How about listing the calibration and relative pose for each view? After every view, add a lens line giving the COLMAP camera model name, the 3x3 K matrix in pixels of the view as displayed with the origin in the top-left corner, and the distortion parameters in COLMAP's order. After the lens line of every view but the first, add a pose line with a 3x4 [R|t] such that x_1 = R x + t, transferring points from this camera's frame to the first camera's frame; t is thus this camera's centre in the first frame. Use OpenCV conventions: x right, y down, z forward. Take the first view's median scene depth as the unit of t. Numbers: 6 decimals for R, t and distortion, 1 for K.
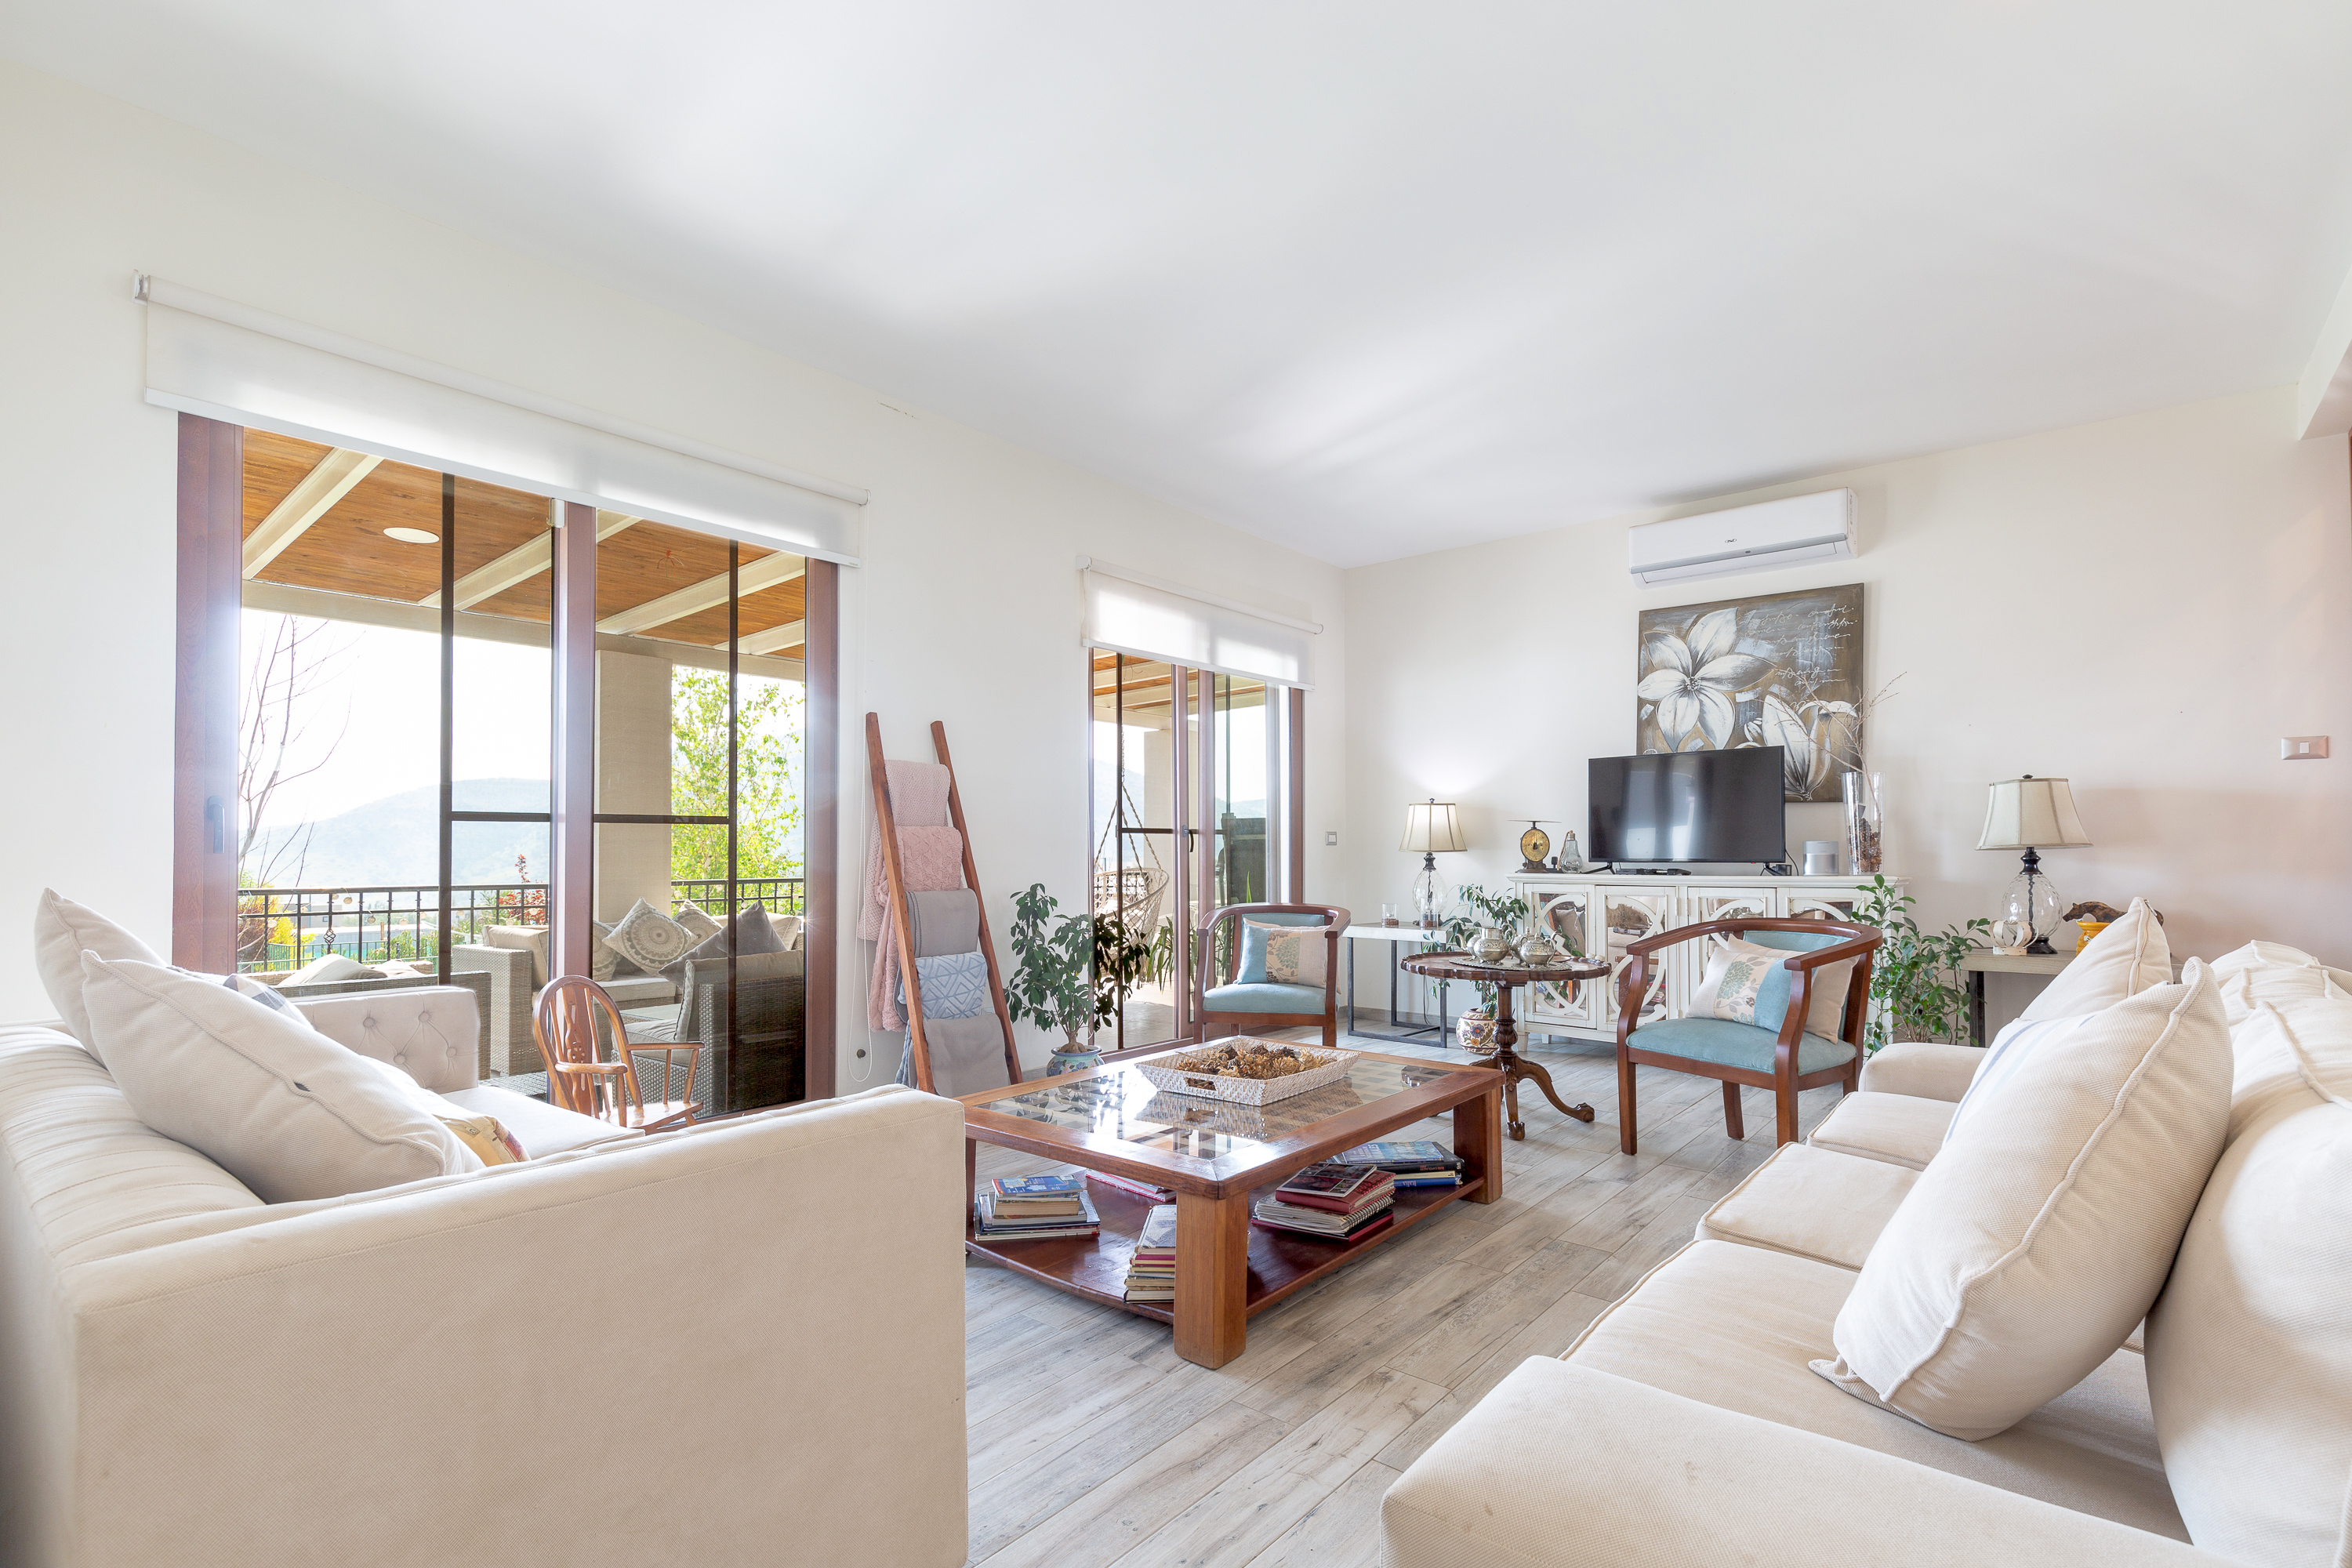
lens RADIAL K [[1074.3, 0, 1186.3], [0, 1074.3, 834.7], [0, 0, 1]] dist [0.001904, 0.000314]
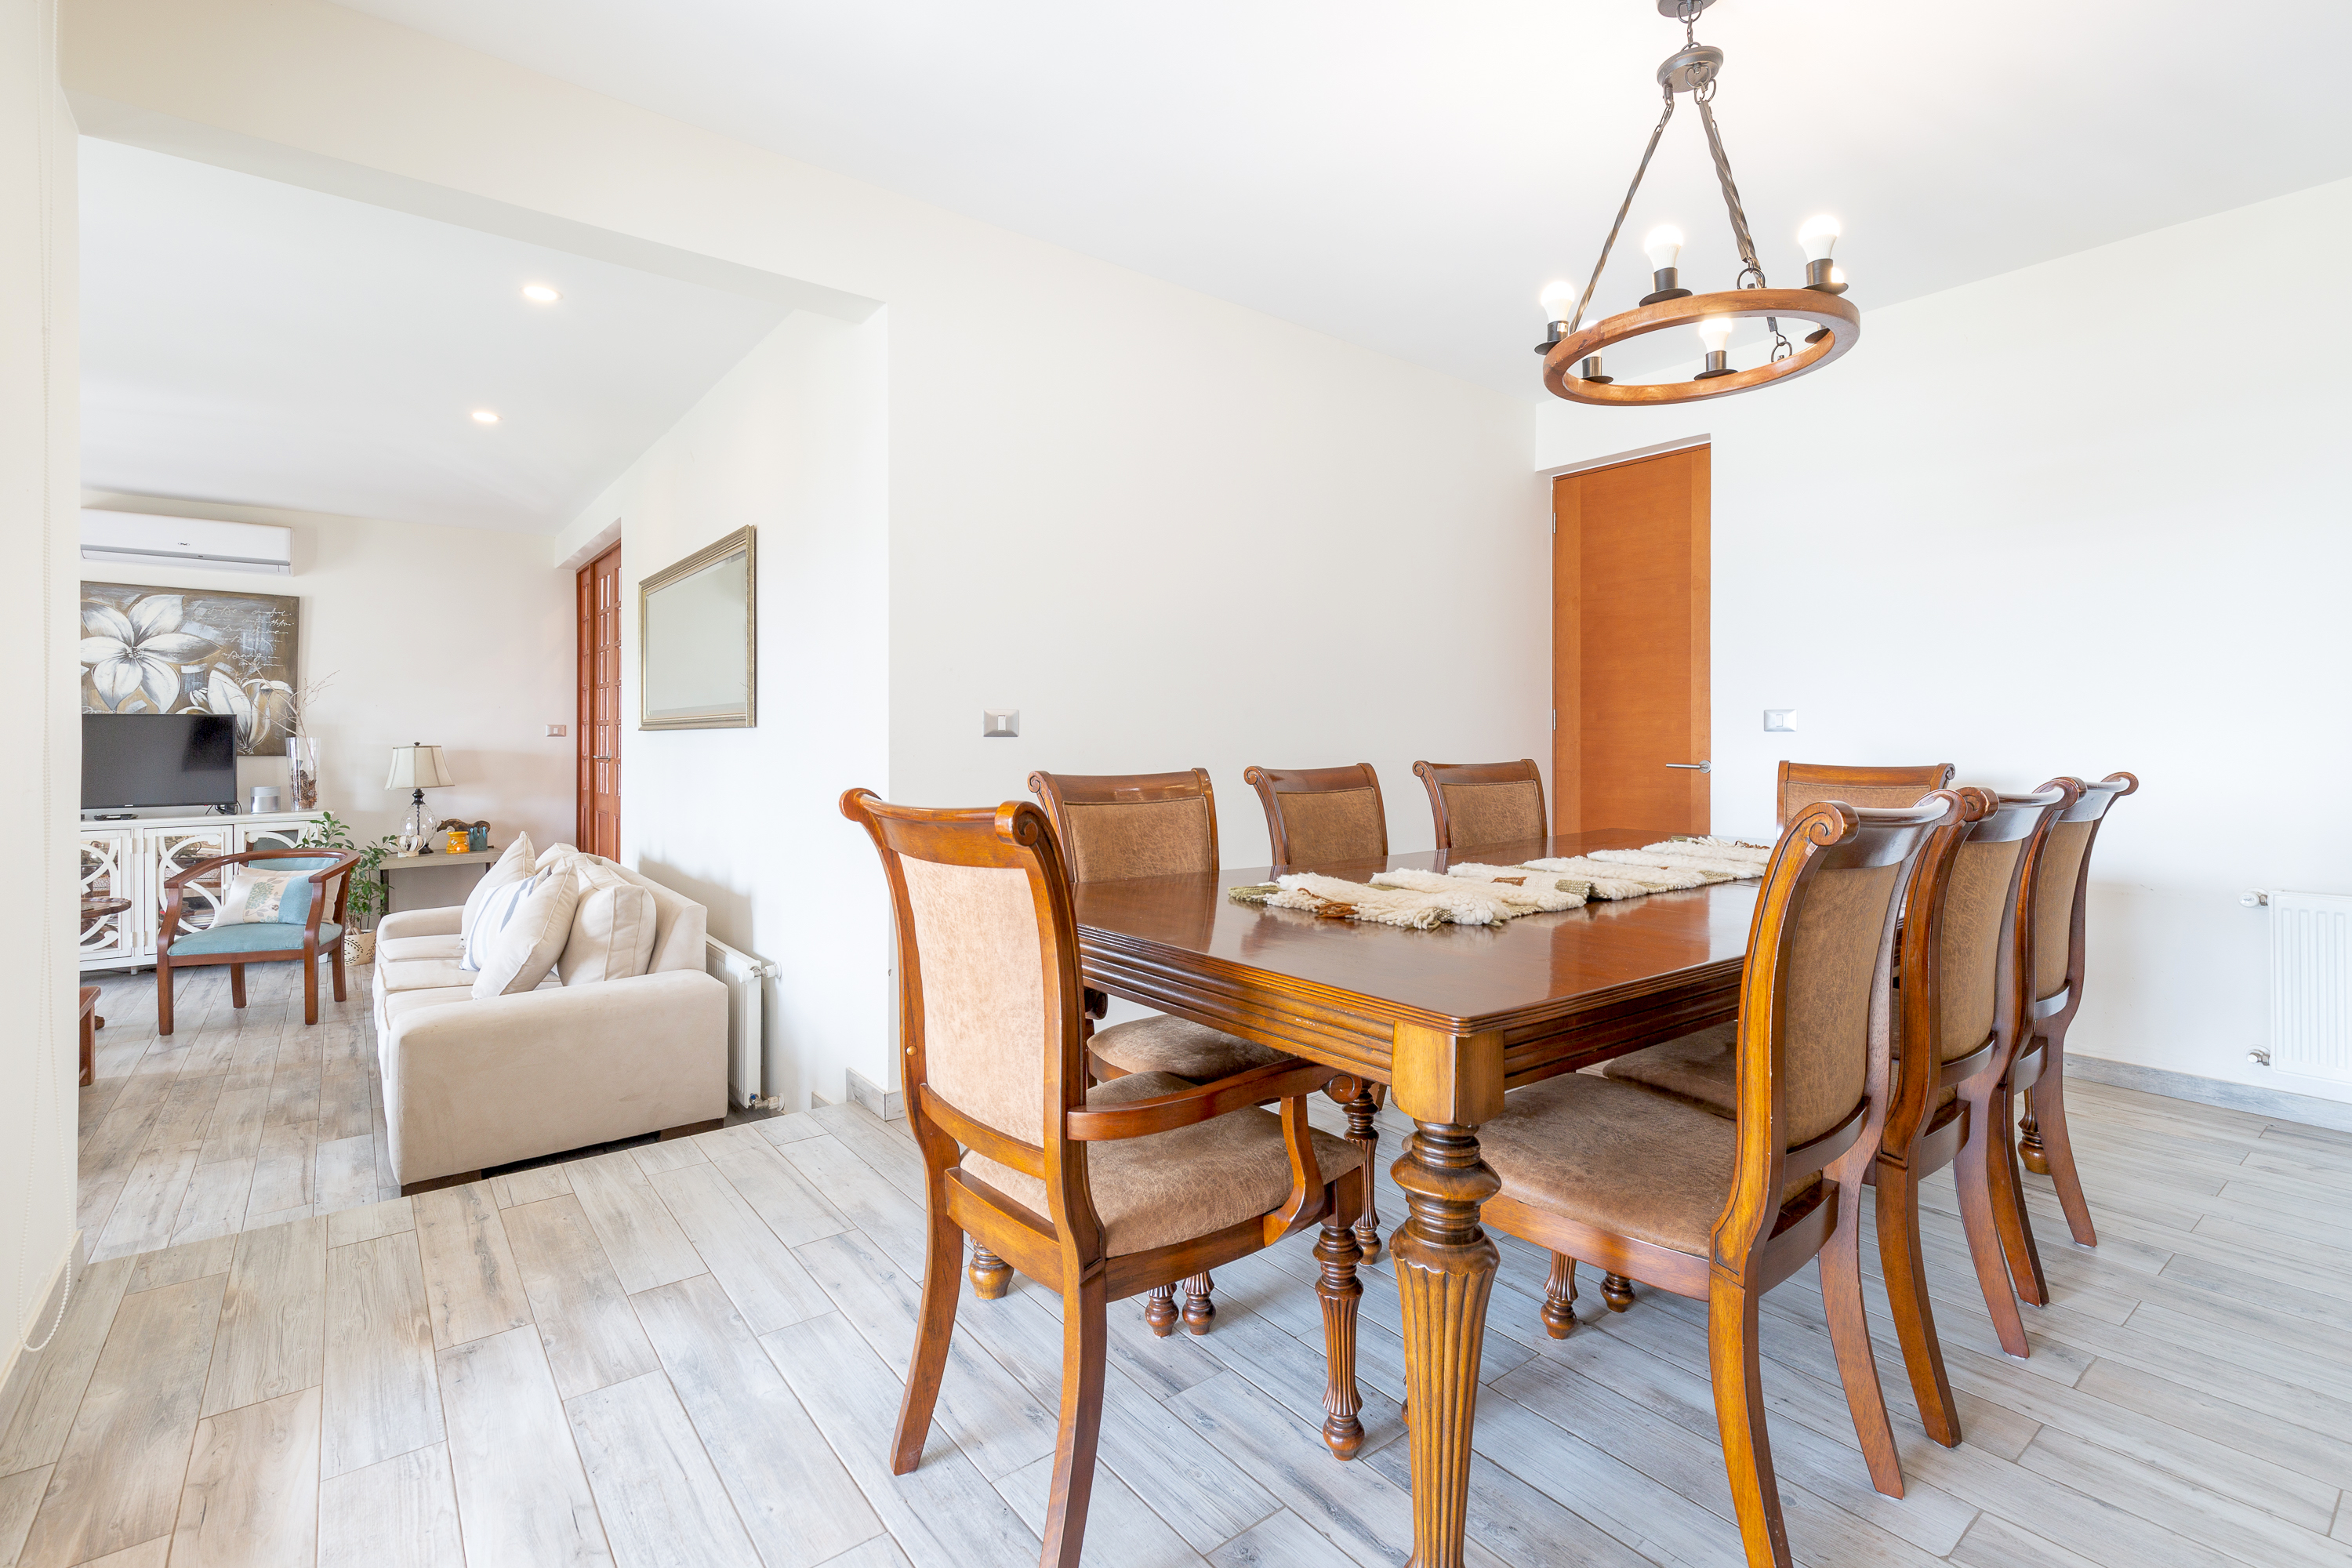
lens RADIAL K [[1061.5, 0, 1177.6], [0, 1061.5, 735.2], [0, 0, 1]] dist [0.012698, 0.000257]
pose [[0.210153, 0.003100, 0.977664, -0.470082], [-0.014154, 0.999900, -0.000128, -0.072656], [-0.977566, -0.013811, 0.210176, -0.385846]]
